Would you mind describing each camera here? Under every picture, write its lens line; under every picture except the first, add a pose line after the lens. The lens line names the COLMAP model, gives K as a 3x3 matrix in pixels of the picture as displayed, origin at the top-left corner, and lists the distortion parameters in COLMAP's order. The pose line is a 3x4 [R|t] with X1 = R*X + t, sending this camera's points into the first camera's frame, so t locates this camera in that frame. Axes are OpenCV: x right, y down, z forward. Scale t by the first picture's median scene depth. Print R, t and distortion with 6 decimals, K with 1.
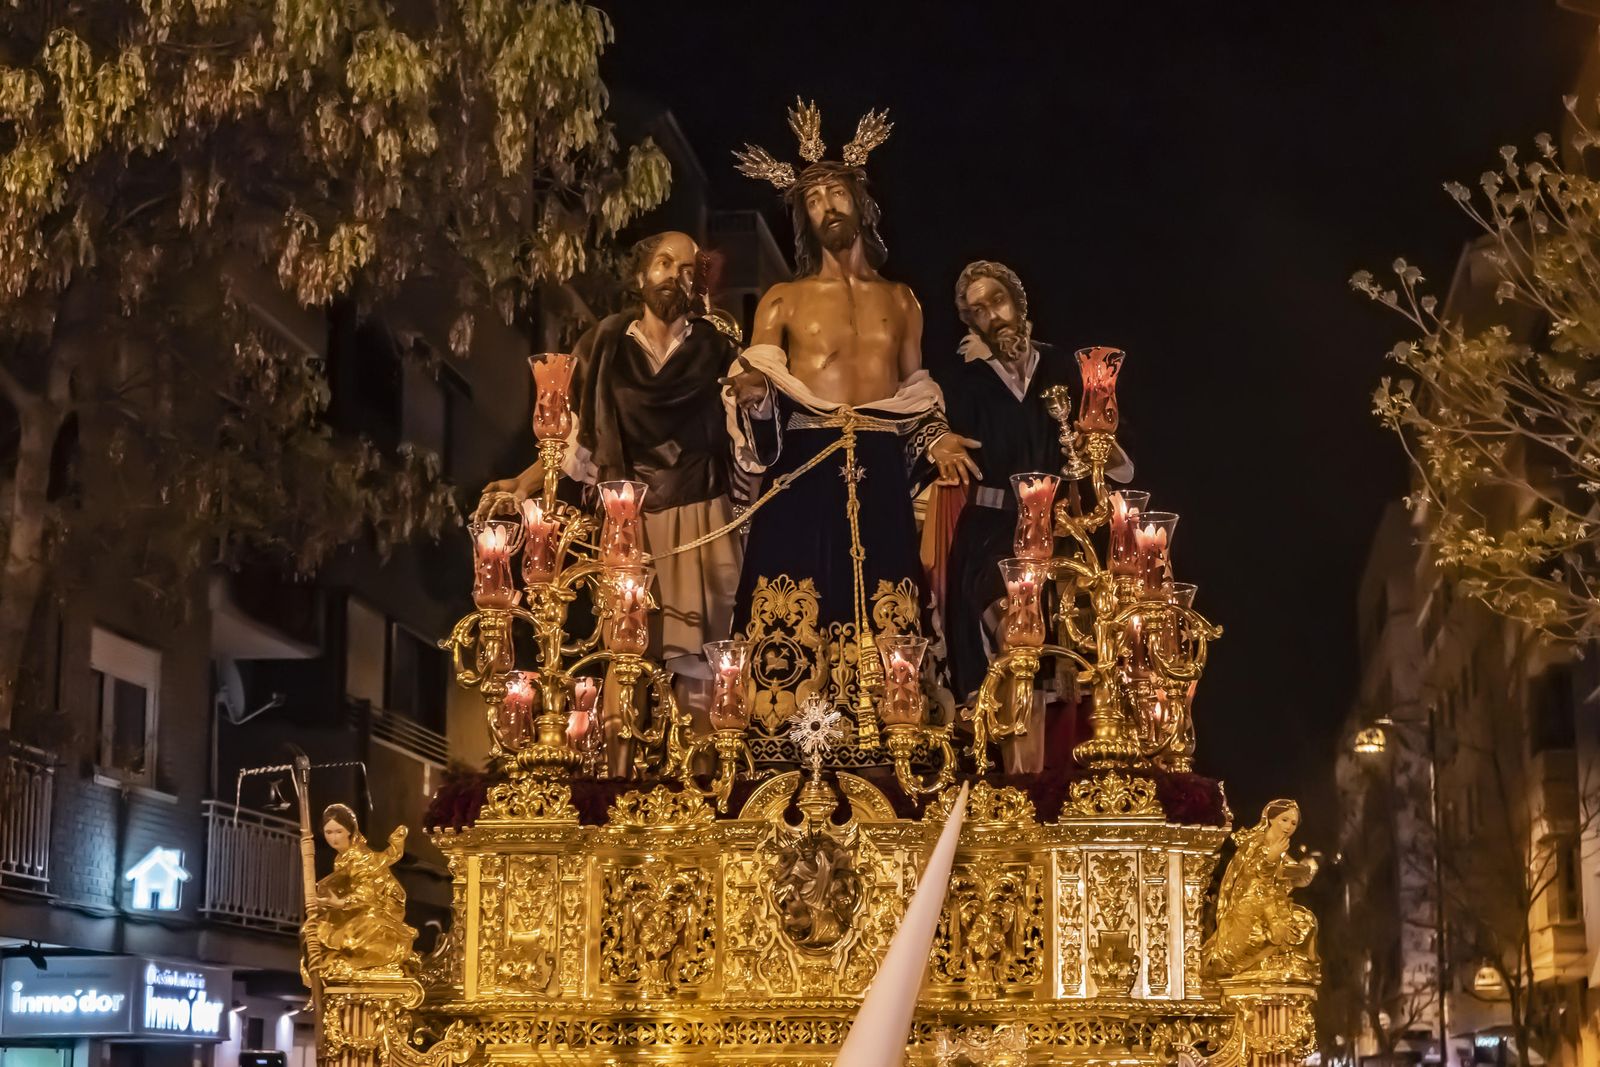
lens RADIAL K [[3253.1, 0, 800.0], [0, 3253.1, 533.5], [0, 0, 1]] dist [0.133054, 0.040328]
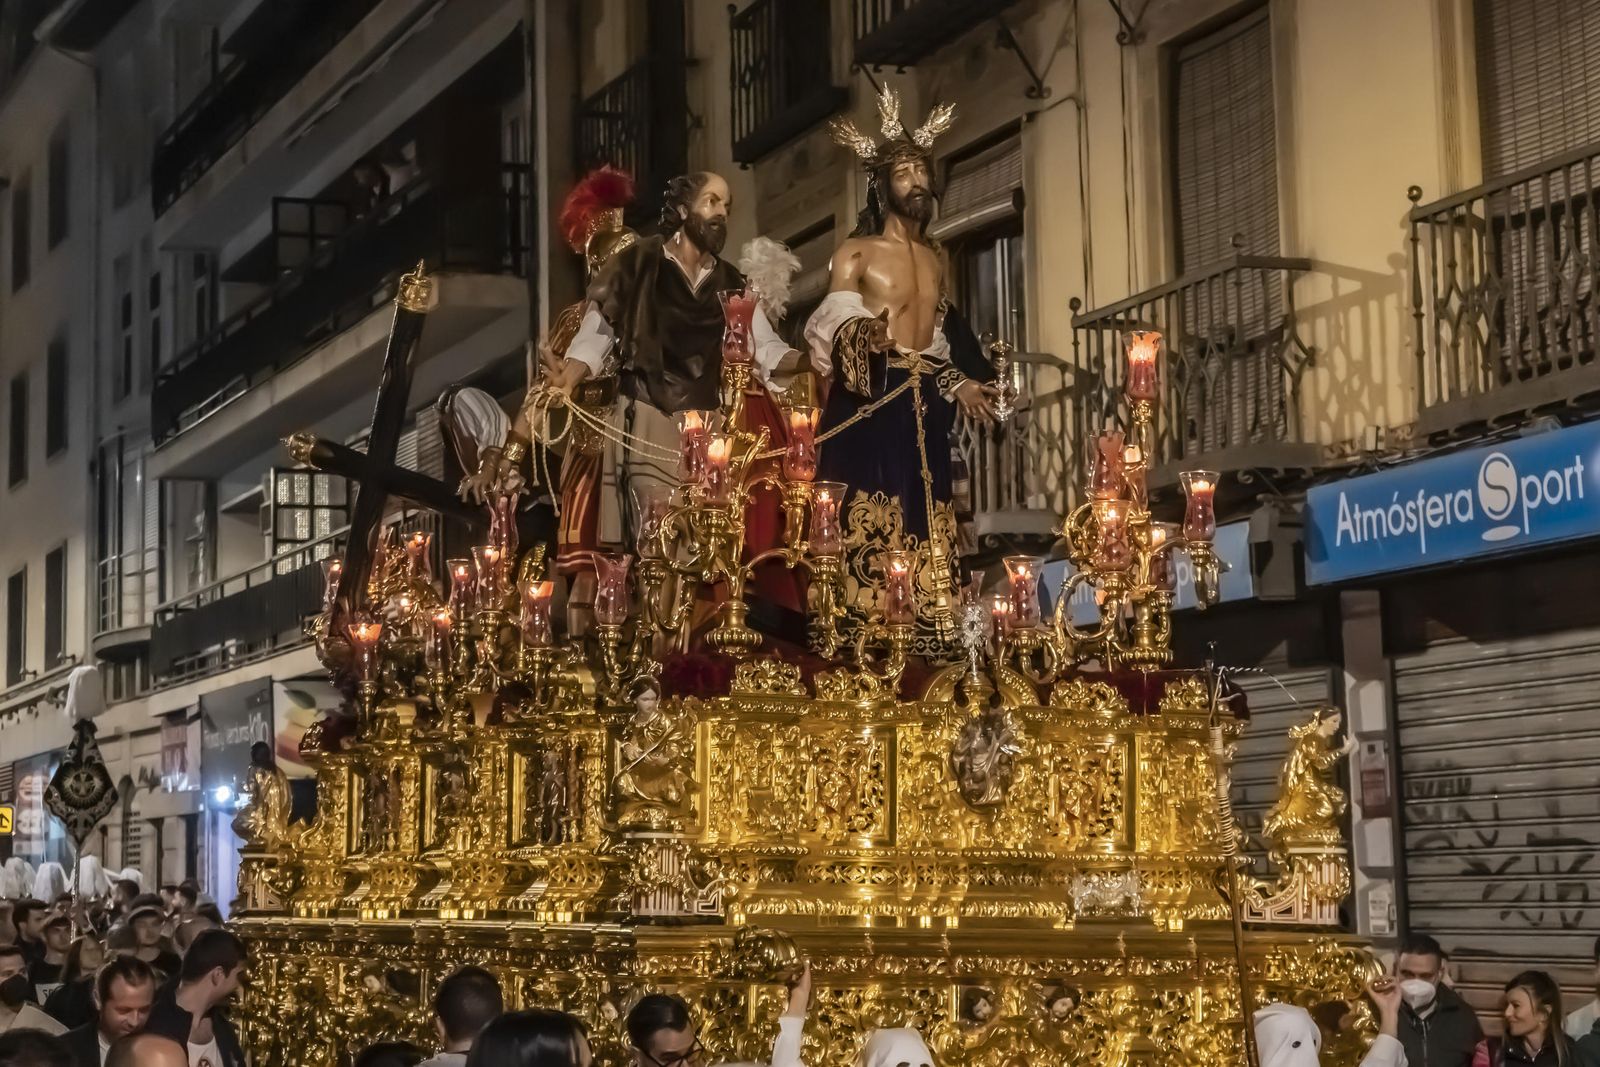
lens RADIAL K [[3253.1, 0, 800.0], [0, 3253.1, 533.5], [0, 0, 1]] dist [0.133054, 0.040328]
pose [[0.871556, 0.062918, 0.486243, -0.643296], [-0.095915, 0.994450, 0.043243, -0.021810], [-0.480823, -0.084327, 0.872753, -0.029707]]
